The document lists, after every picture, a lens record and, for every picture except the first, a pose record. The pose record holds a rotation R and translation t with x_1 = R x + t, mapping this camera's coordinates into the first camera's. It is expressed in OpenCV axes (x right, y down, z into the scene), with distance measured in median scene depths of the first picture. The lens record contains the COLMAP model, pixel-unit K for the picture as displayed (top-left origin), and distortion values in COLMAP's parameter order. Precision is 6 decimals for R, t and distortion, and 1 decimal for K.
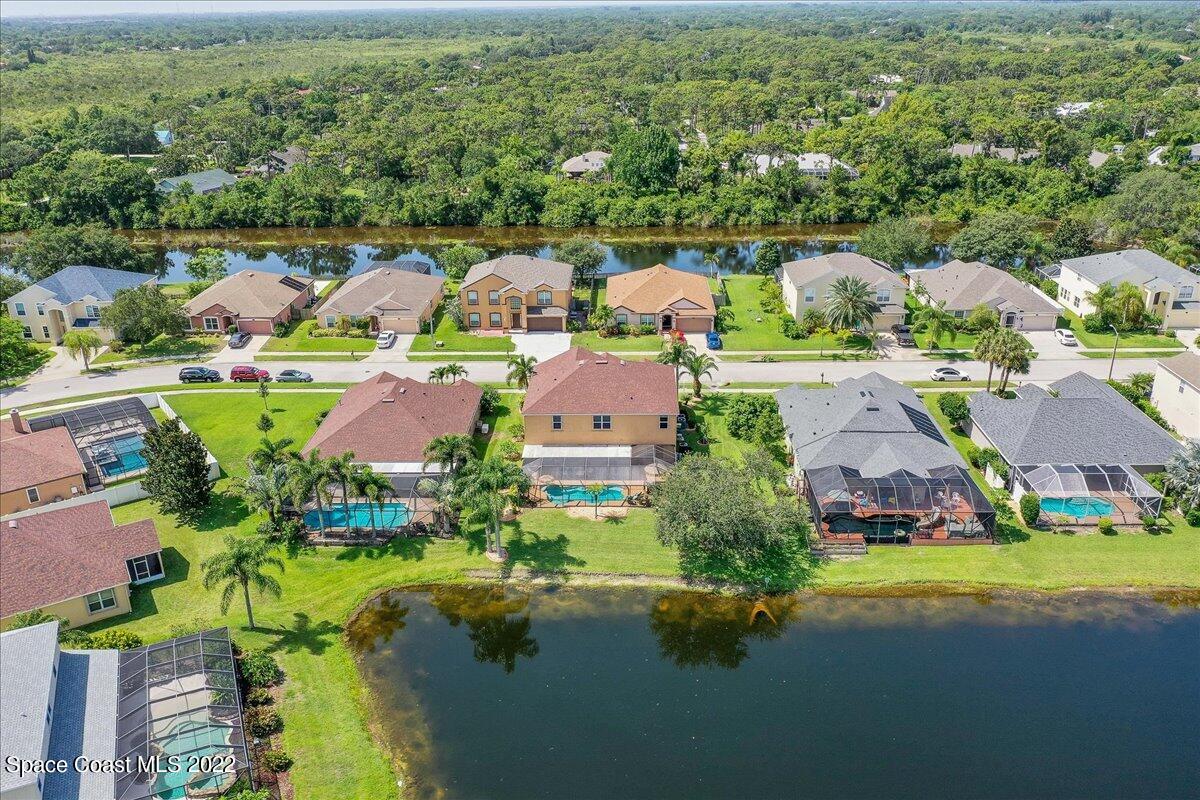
lens RADIAL K [[944.4, 0, 600.4], [0, 944.4, 388.1], [0, 0, 1]] dist [-0.000100, -0.002204]
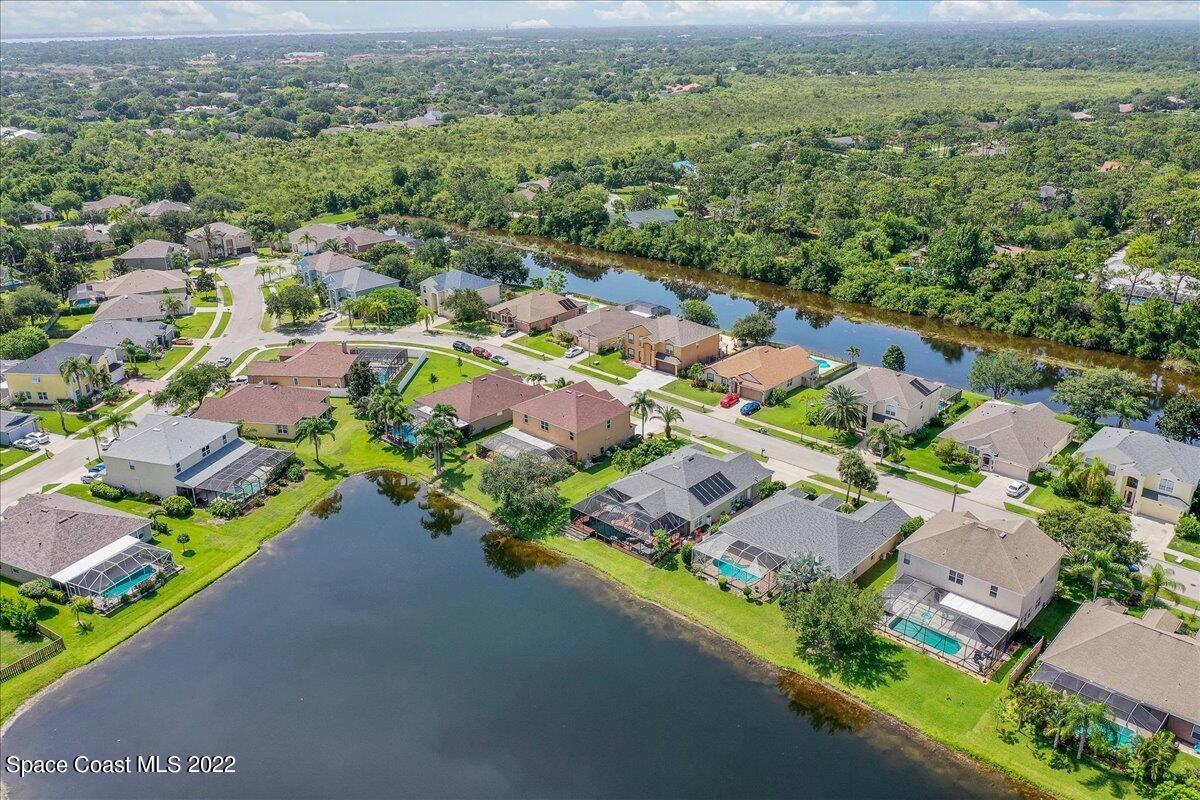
lens RADIAL K [[944.4, 0, 600.4], [0, 944.4, 388.1], [0, 0, 1]] dist [-0.000100, -0.002204]
pose [[0.751581, 0.247038, -0.611636, 1.057686], [-0.251027, 0.964575, 0.081125, -0.183352], [0.610010, 0.092565, 0.786969, -0.235554]]
